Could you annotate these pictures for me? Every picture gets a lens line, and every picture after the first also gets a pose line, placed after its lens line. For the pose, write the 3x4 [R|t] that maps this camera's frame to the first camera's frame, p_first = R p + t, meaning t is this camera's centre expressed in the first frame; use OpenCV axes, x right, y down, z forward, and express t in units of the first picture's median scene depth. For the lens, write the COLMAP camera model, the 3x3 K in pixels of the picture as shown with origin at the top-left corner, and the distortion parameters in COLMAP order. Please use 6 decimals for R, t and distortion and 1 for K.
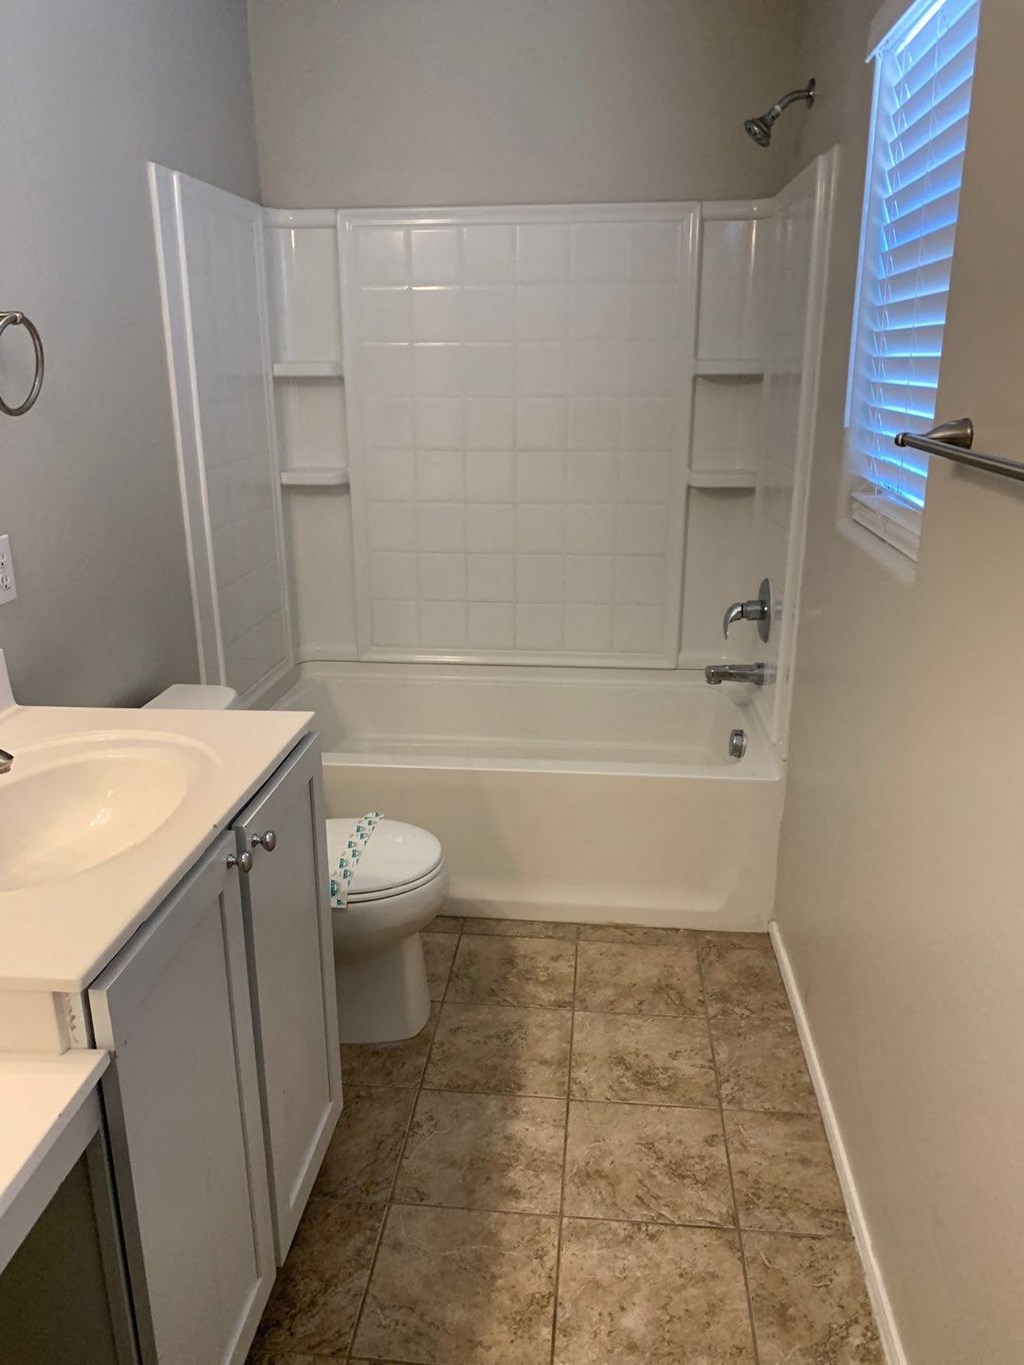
lens RADIAL K [[1038.7, 0, 506.1], [0, 1038.7, 663.7], [0, 0, 1]] dist [0.109979, 0.000410]
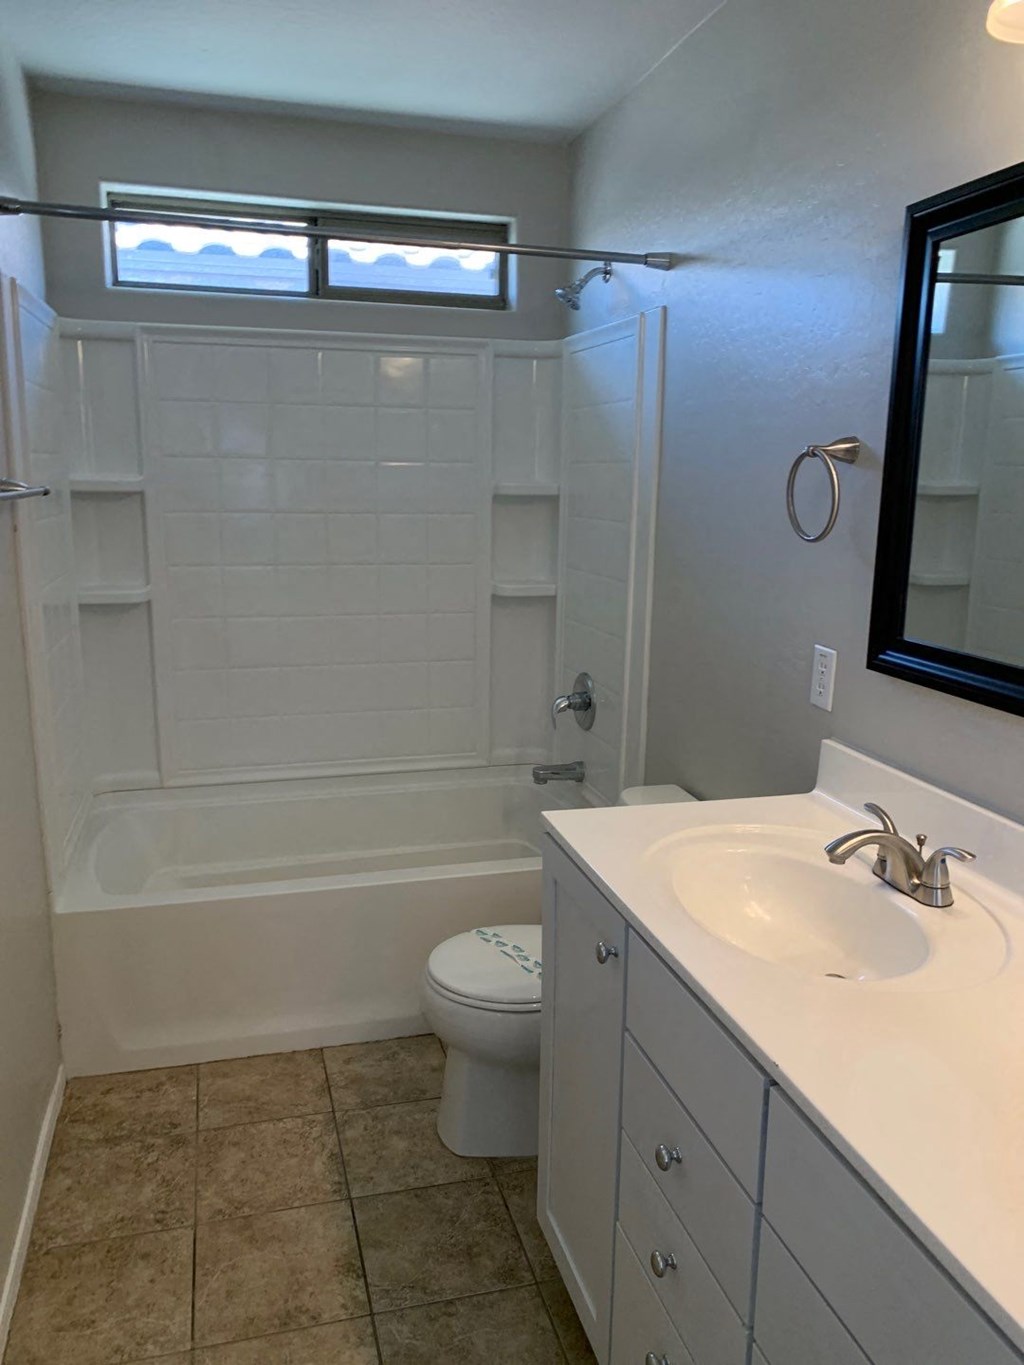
lens RADIAL K [[1034.7, 0, 512.0], [0, 1034.7, 682.5], [0, 0, 1]] dist [0.004184, -0.000704]
pose [[0.924478, -0.055724, 0.377141, -0.203628], [0.089201, 0.993417, -0.071876, -0.001777], [-0.370652, 0.100089, 0.923363, 0.019137]]
